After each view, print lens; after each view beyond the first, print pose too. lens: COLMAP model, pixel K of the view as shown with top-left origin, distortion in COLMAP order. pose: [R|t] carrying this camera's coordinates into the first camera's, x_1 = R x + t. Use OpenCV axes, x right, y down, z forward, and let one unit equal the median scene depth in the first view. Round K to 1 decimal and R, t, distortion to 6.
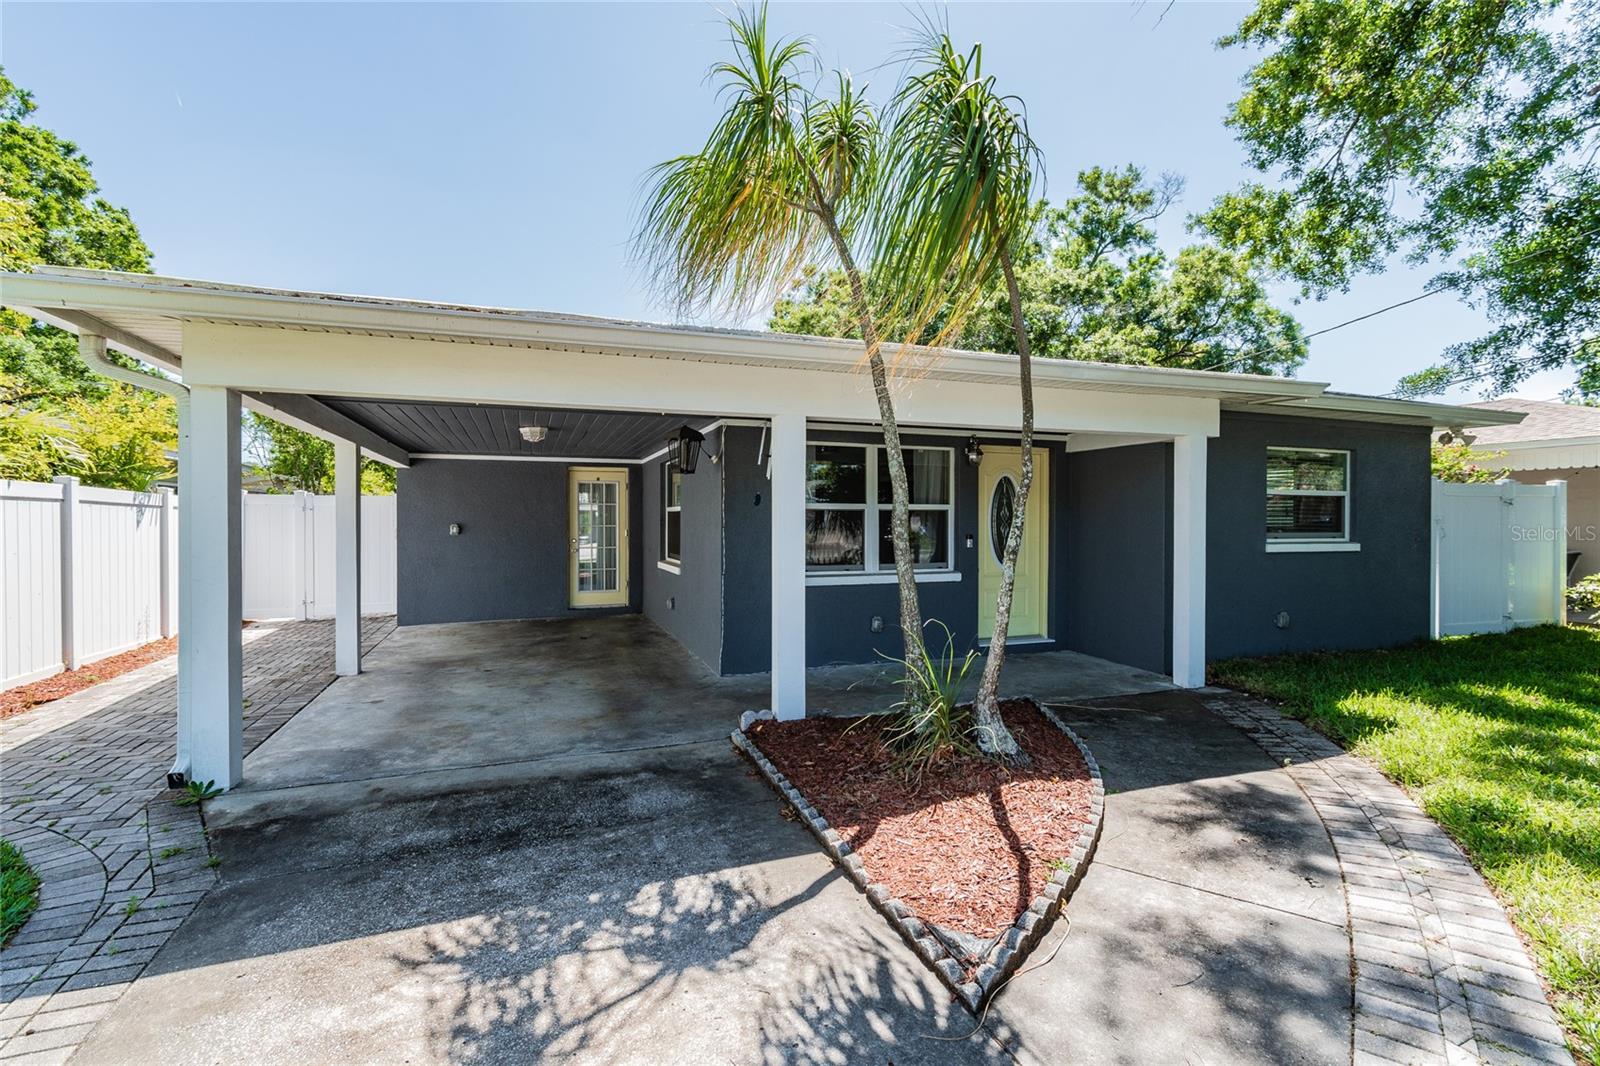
lens RADIAL K [[794.3, 0, 857.0], [0, 794.3, 524.3], [0, 0, 1]] dist [-0.001982, -0.000465]
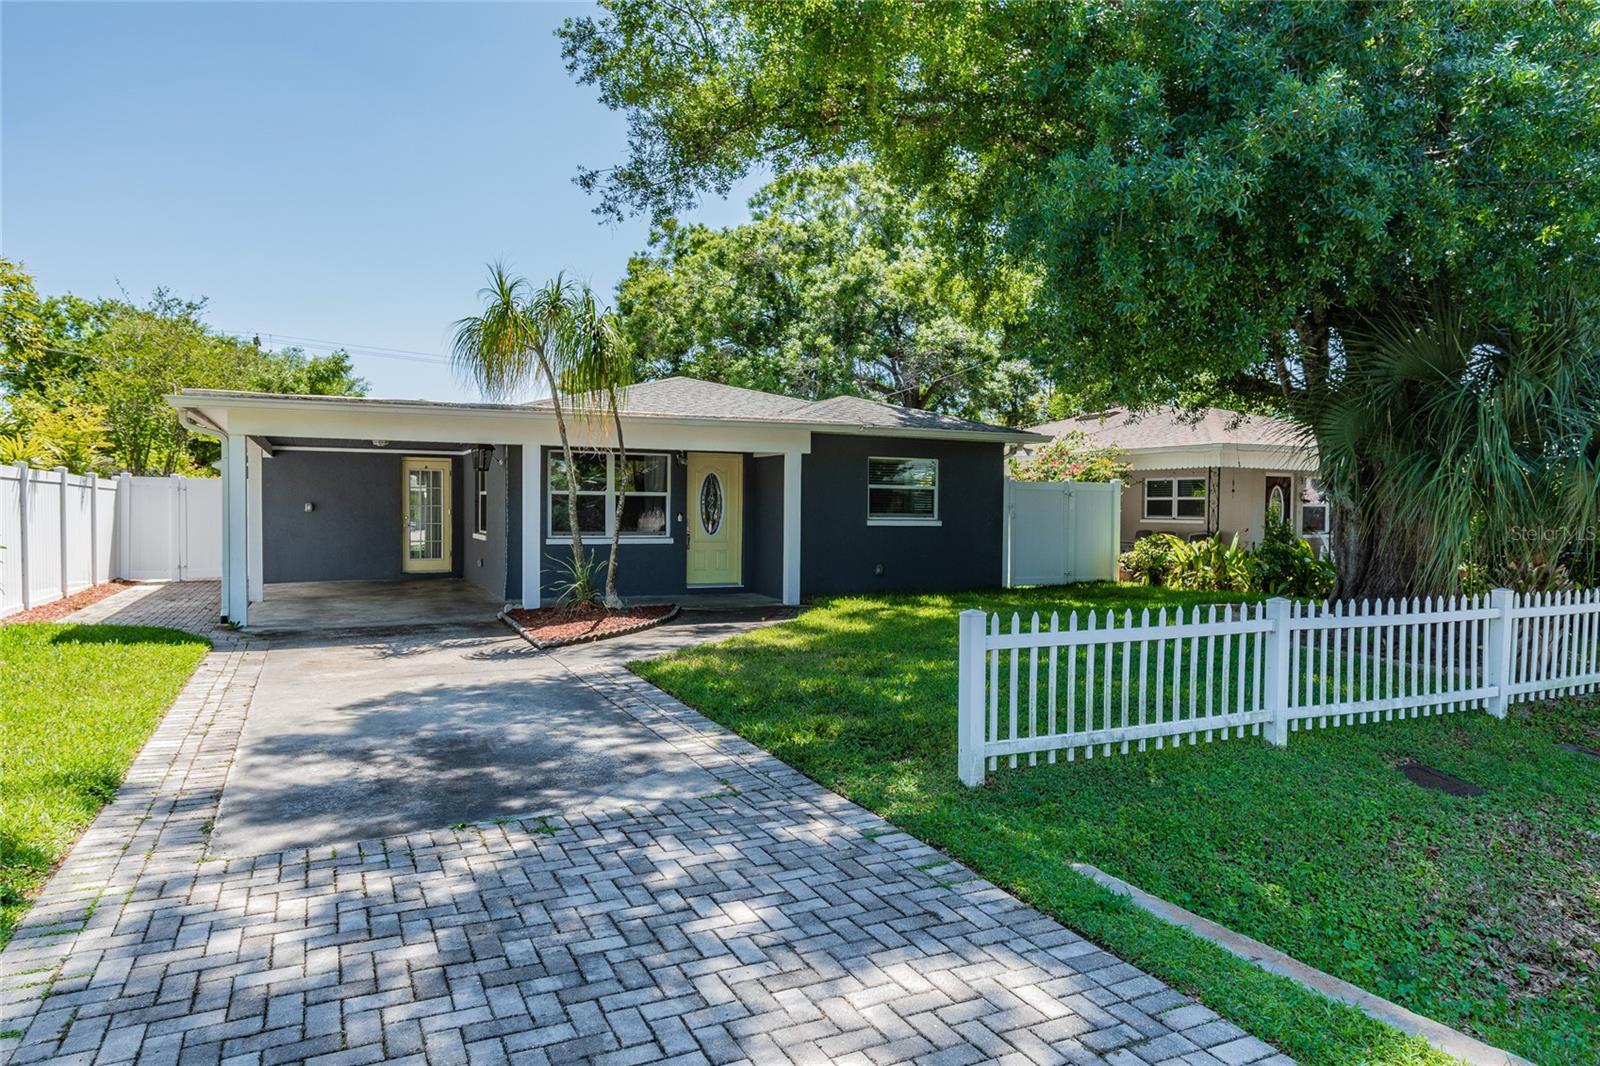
lens RADIAL K [[1075.5, 0, 843.2], [0, 1075.5, 536.2], [0, 0, 1]] dist [-0.004212, 0.001325]
pose [[0.998525, 0.008308, 0.053656, 0.356228], [-0.009481, 0.999721, 0.021645, 0.011291], [-0.053461, -0.022121, 0.998325, -1.081061]]
